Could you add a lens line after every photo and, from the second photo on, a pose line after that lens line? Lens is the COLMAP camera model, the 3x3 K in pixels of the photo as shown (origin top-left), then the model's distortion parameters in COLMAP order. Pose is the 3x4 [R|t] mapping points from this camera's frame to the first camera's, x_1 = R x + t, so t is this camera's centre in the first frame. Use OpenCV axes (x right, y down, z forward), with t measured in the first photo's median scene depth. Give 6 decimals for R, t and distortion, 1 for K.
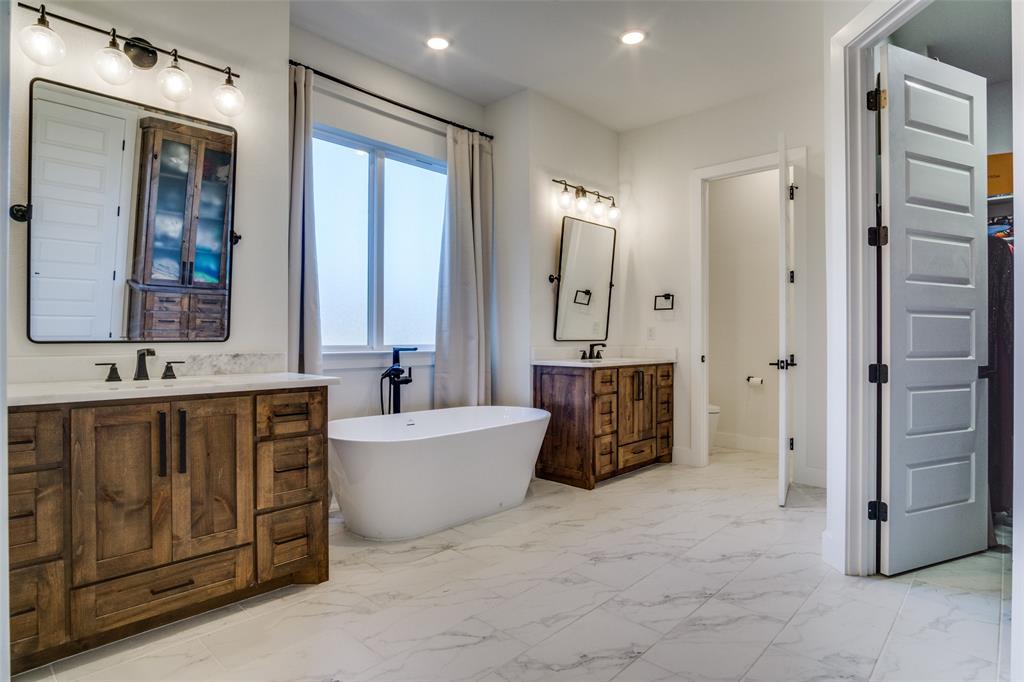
lens RADIAL K [[509.0, 0, 511.9], [0, 509.0, 344.0], [0, 0, 1]] dist [-0.002873, -0.000265]
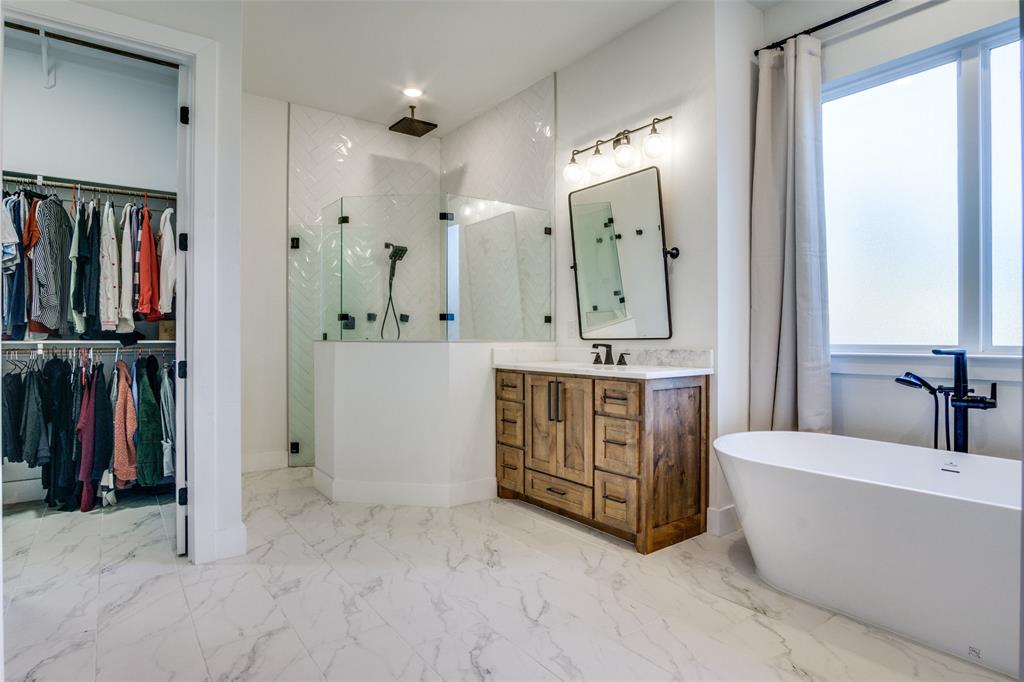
lens RADIAL K [[554.3, 0, 499.9], [0, 554.3, 338.0], [0, 0, 1]] dist [-0.027865, 0.000546]
pose [[-0.141948, 0.002565, -0.989871, 0.944226], [-0.007302, 0.999967, 0.003638, -0.010647], [0.989847, 0.007745, -0.141925, 0.928981]]
